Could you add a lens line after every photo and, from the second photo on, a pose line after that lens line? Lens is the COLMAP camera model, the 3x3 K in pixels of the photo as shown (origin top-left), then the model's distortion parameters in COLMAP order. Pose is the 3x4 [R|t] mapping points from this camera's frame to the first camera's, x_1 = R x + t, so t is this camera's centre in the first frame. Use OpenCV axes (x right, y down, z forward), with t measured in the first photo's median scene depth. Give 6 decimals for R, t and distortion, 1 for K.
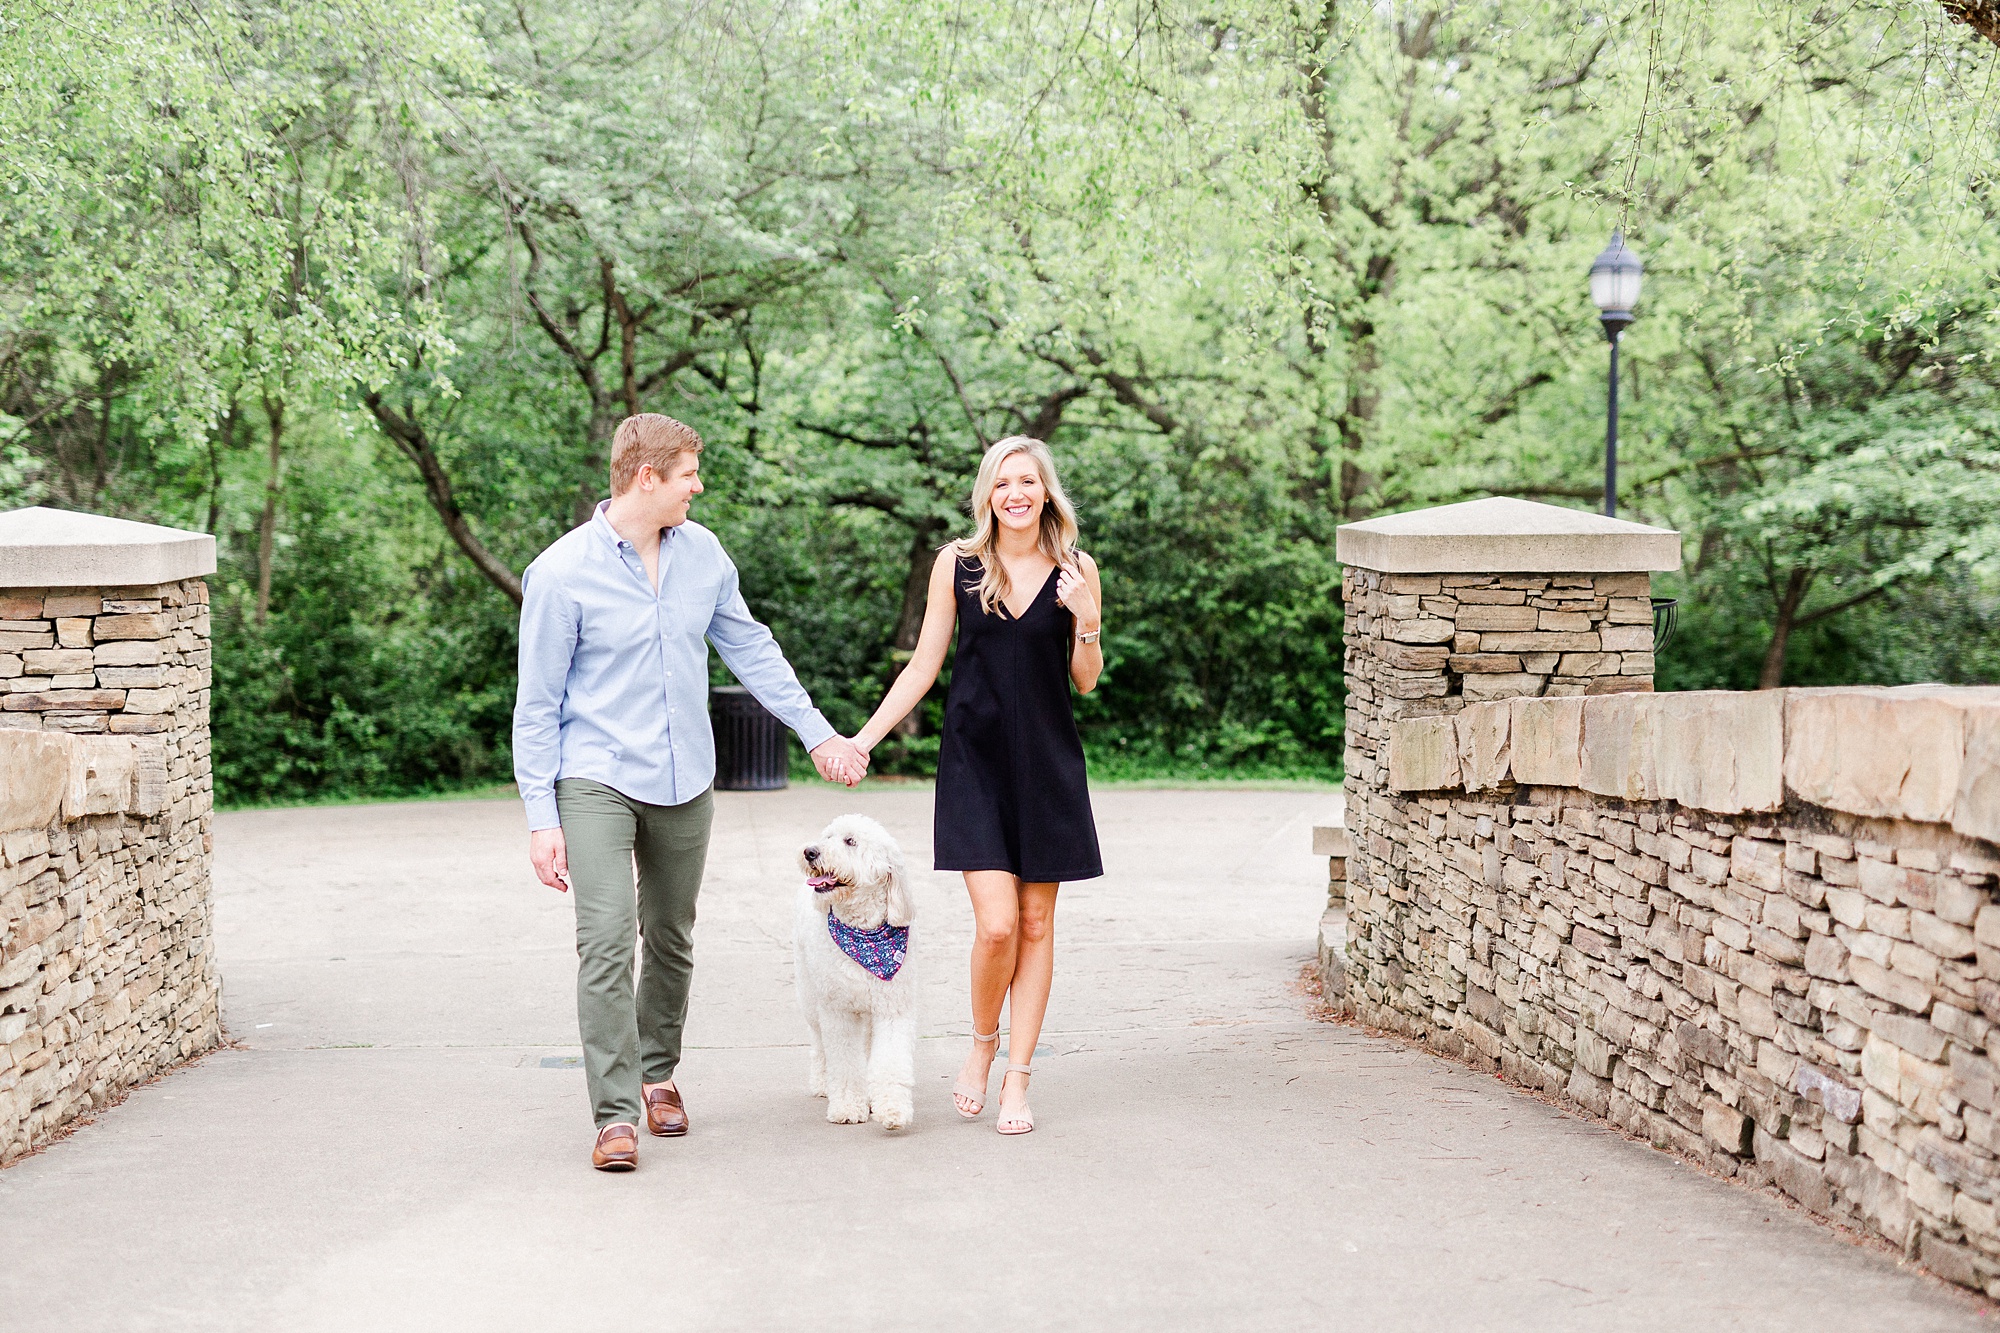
lens RADIAL K [[2781.0, 0, 1000.0], [0, 2781.0, 666.5], [0, 0, 1]] dist [0.010215, 0.014102]
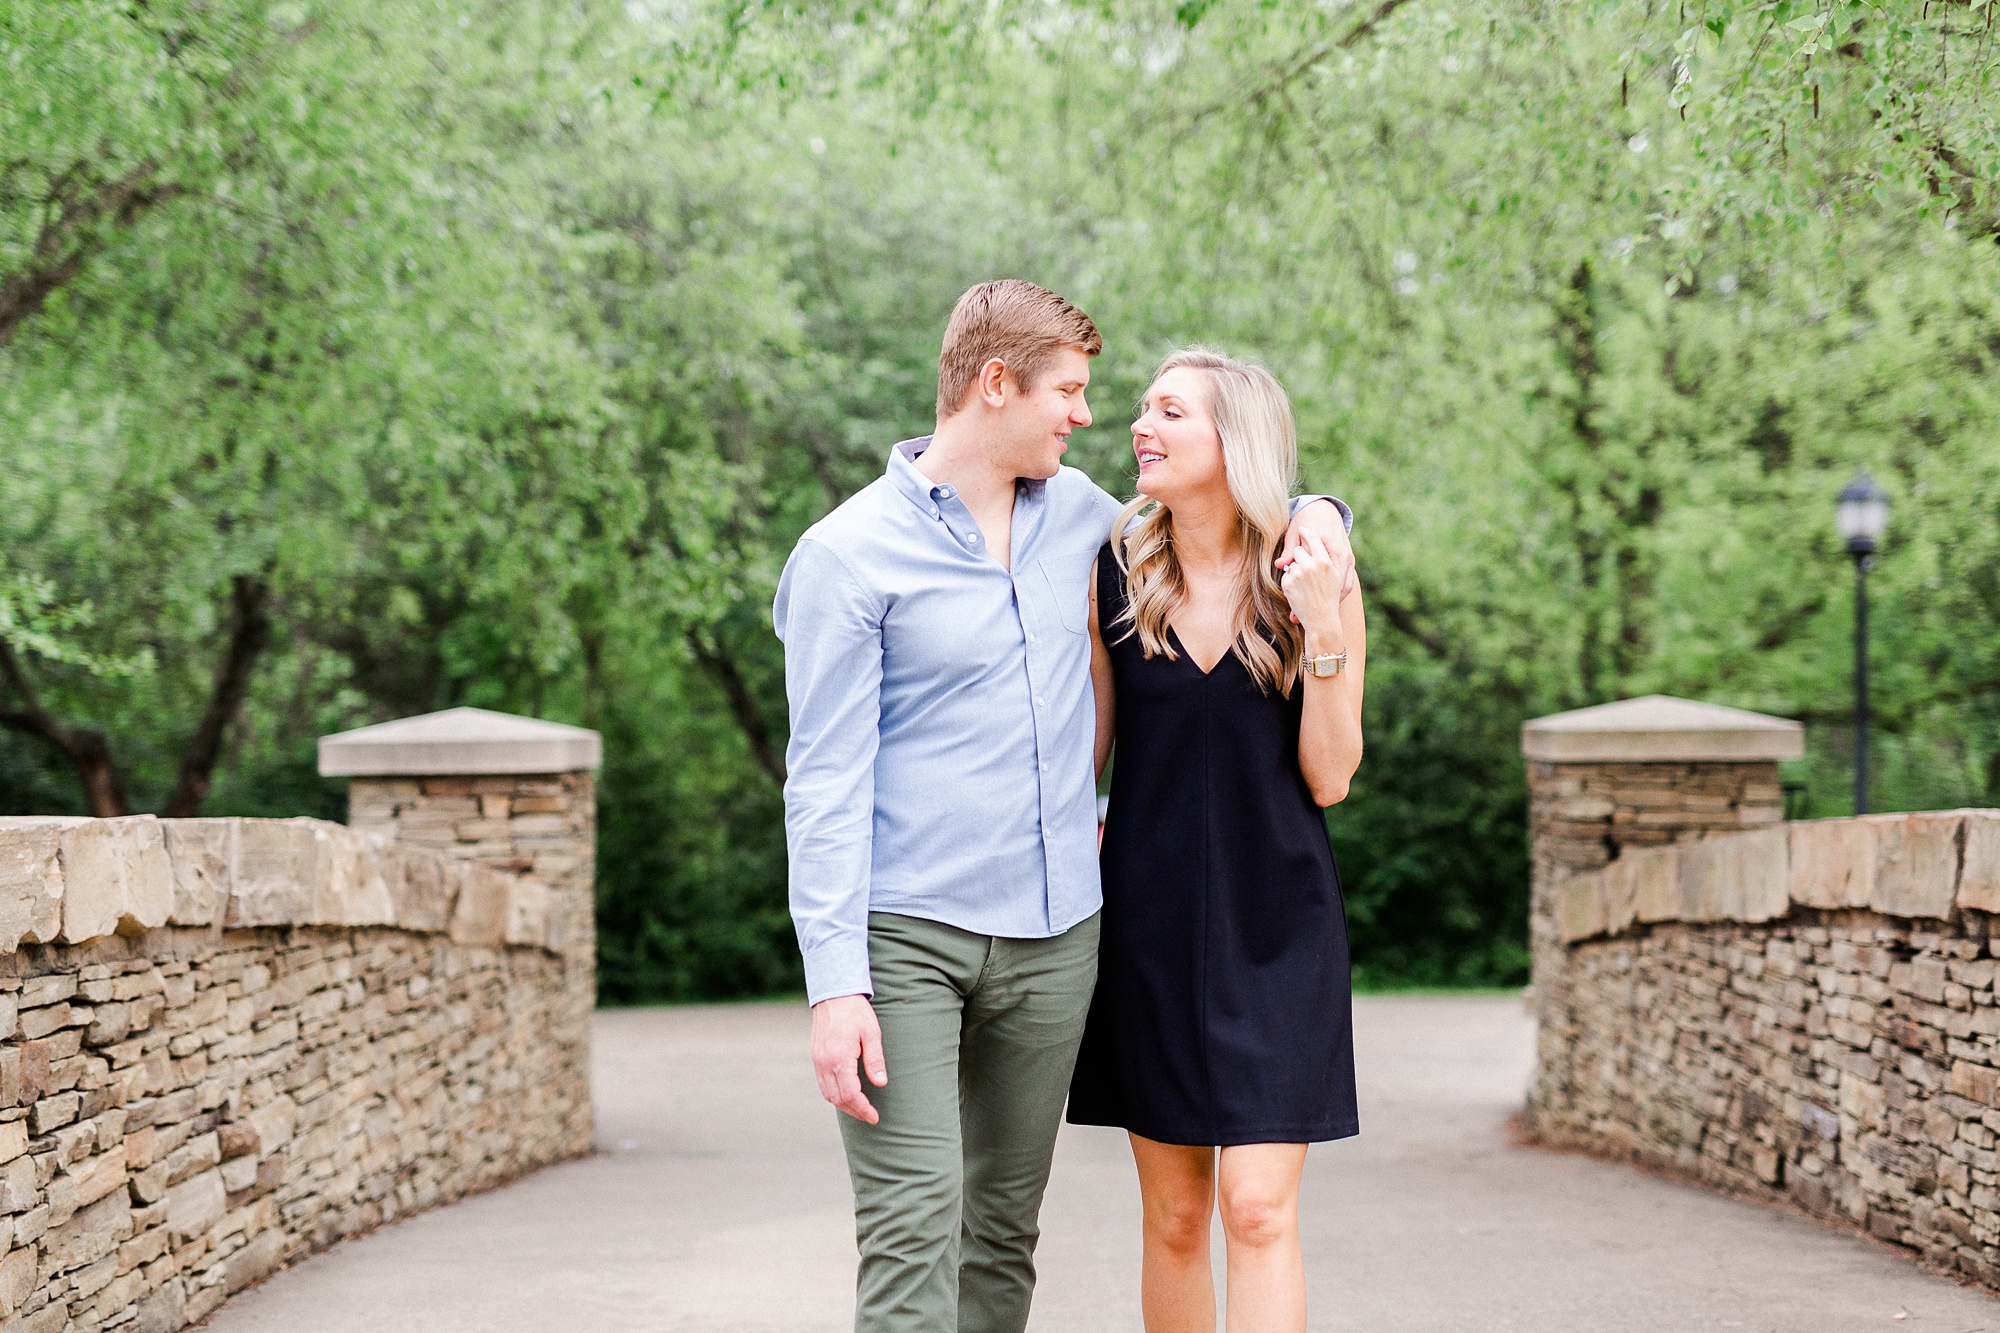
lens RADIAL K [[2781.0, 0, 1000.0], [0, 2781.0, 666.5], [0, 0, 1]] dist [0.010215, 0.014102]
pose [[0.994655, -0.005304, -0.103119, 0.029413], [-0.003349, 0.996498, -0.083553, 0.033170], [0.103201, 0.083452, 0.991154, -0.273407]]
